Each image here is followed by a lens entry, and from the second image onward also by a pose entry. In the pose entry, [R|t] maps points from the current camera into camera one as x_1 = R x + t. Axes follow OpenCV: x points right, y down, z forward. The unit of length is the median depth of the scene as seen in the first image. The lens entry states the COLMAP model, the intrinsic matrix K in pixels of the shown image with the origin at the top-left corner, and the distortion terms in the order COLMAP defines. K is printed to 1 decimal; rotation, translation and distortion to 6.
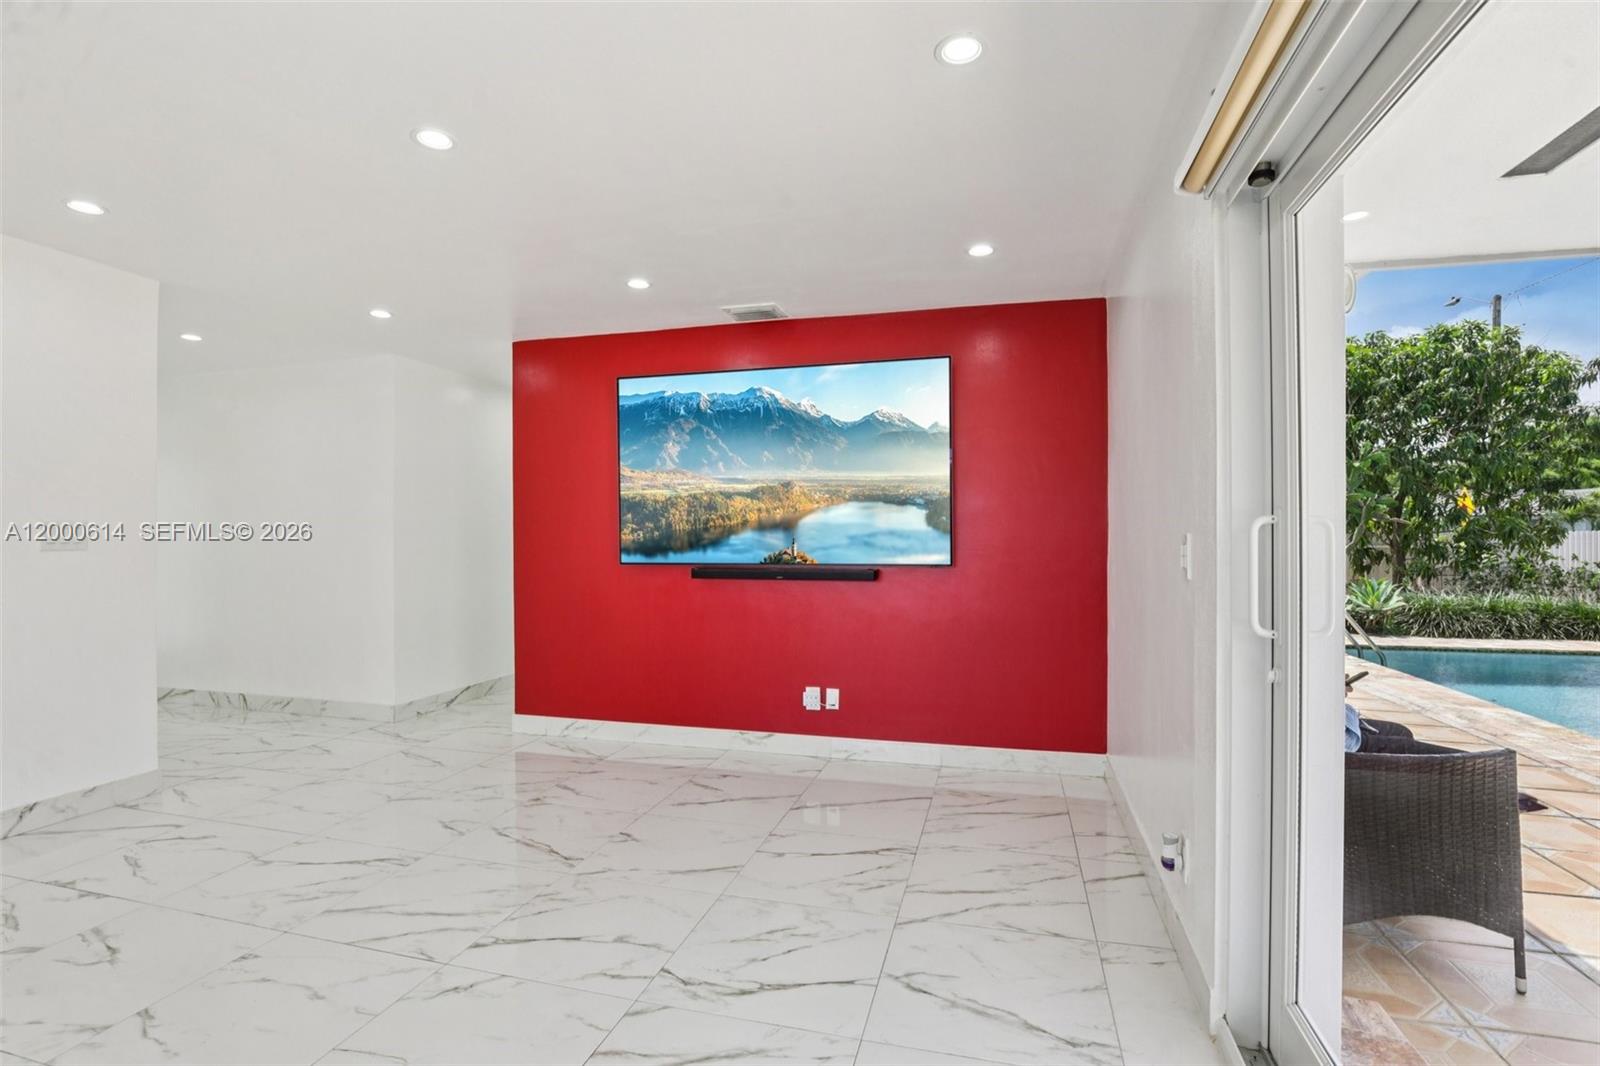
lens RADIAL K [[735.5, 0, 810.5], [0, 735.5, 535.0], [0, 0, 1]] dist [-0.026009, 0.001648]
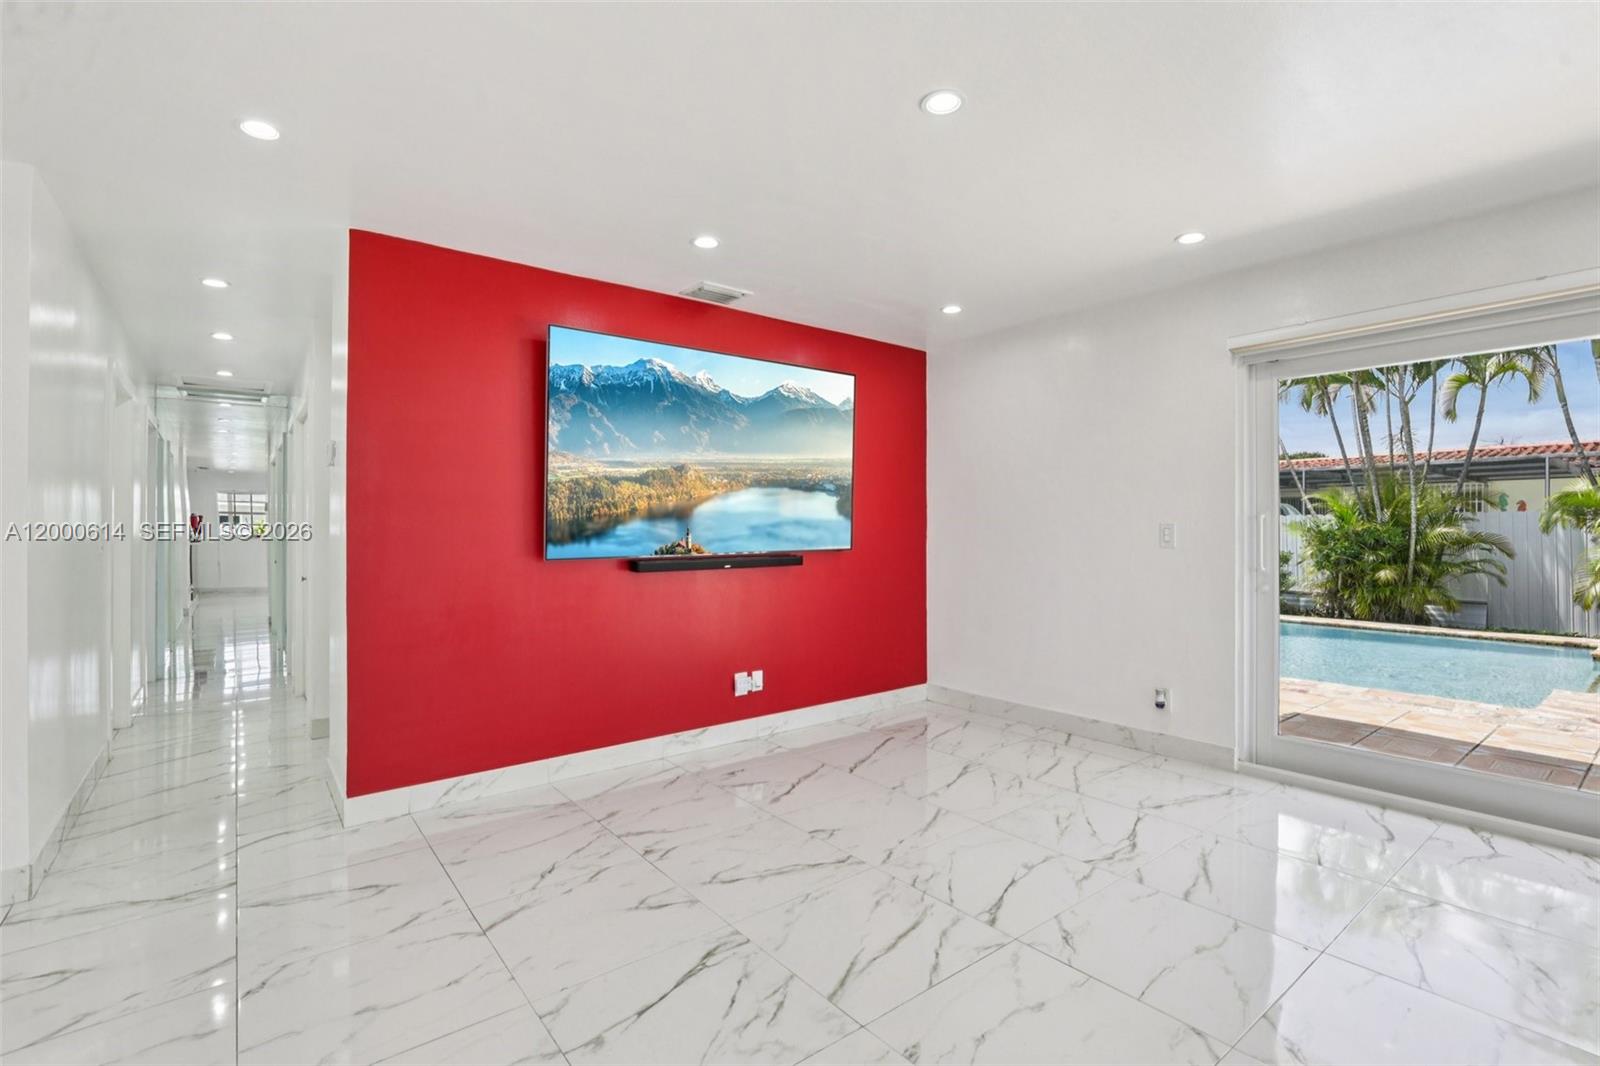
lens RADIAL K [[735.5, 0, 810.5], [0, 735.5, 535.0], [0, 0, 1]] dist [-0.026009, 0.001648]
pose [[0.596005, -0.008645, 0.802934, -0.790358], [0.000126, 0.999943, 0.010672, 0.003903], [-0.802981, -0.006259, 0.595972, 0.327308]]
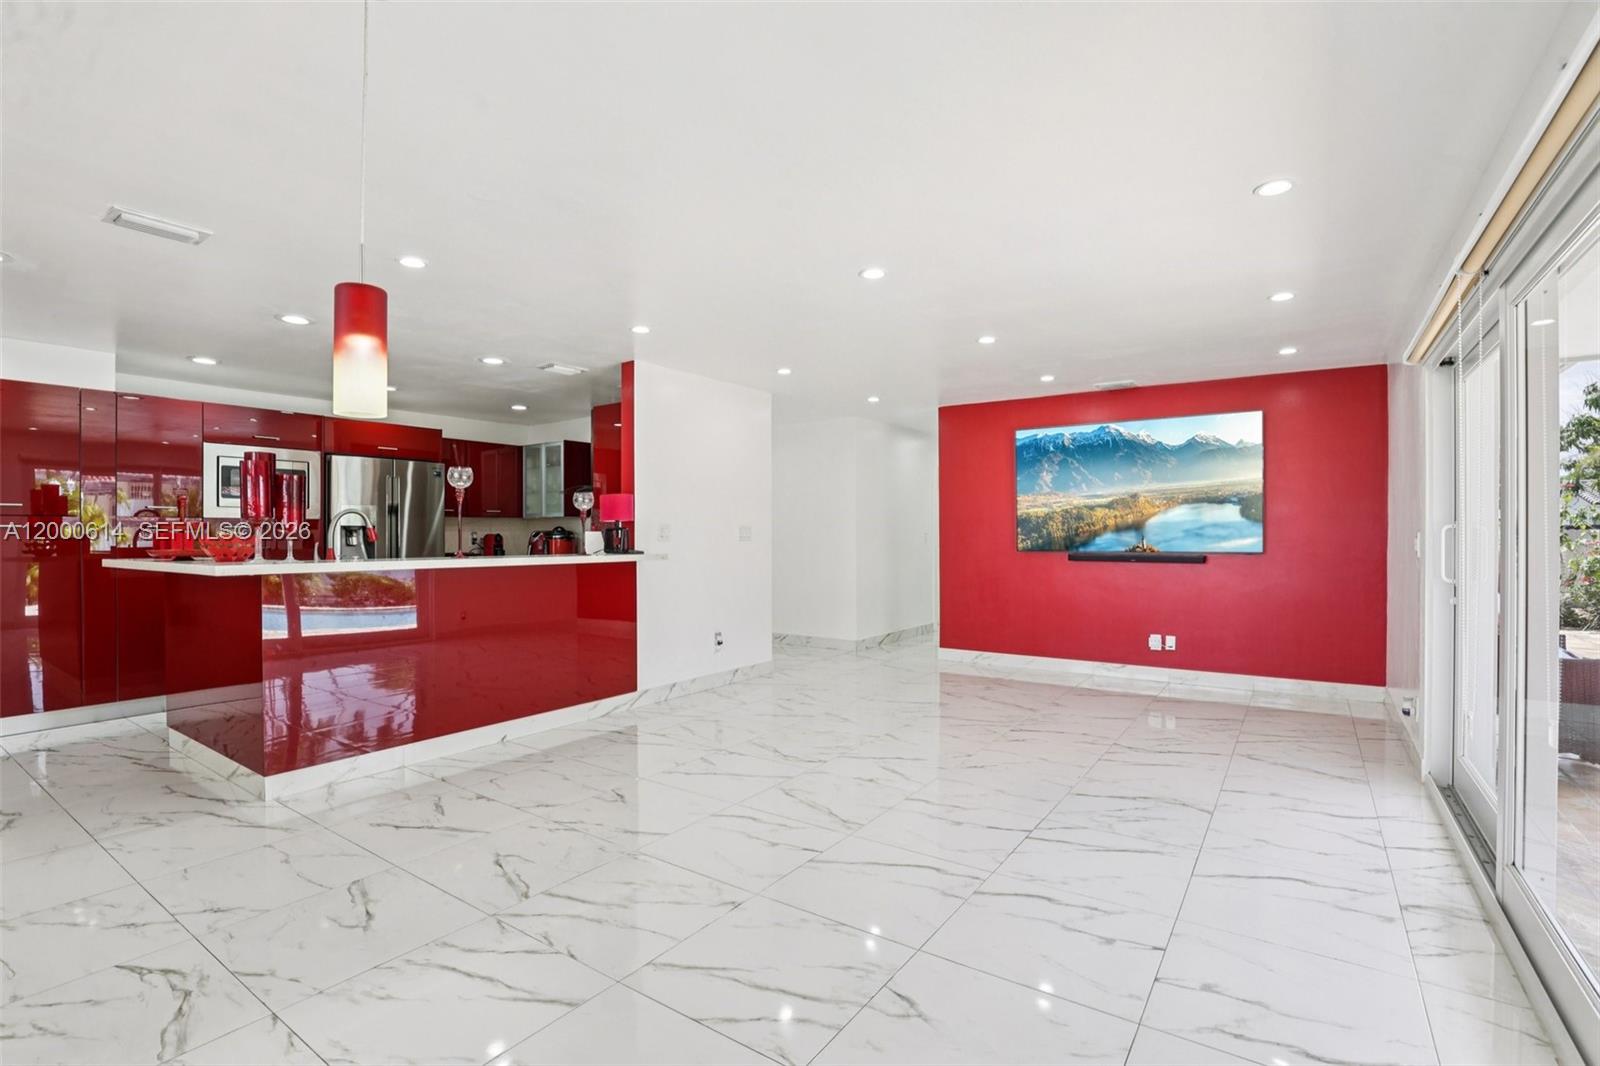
lens RADIAL K [[735.5, 0, 810.5], [0, 735.5, 535.0], [0, 0, 1]] dist [-0.026009, 0.001648]
pose [[0.943882, 0.001013, -0.330280, -0.173977], [0.001724, 0.999967, 0.007992, -0.007426], [0.330277, -0.008112, 0.943849, -0.645267]]
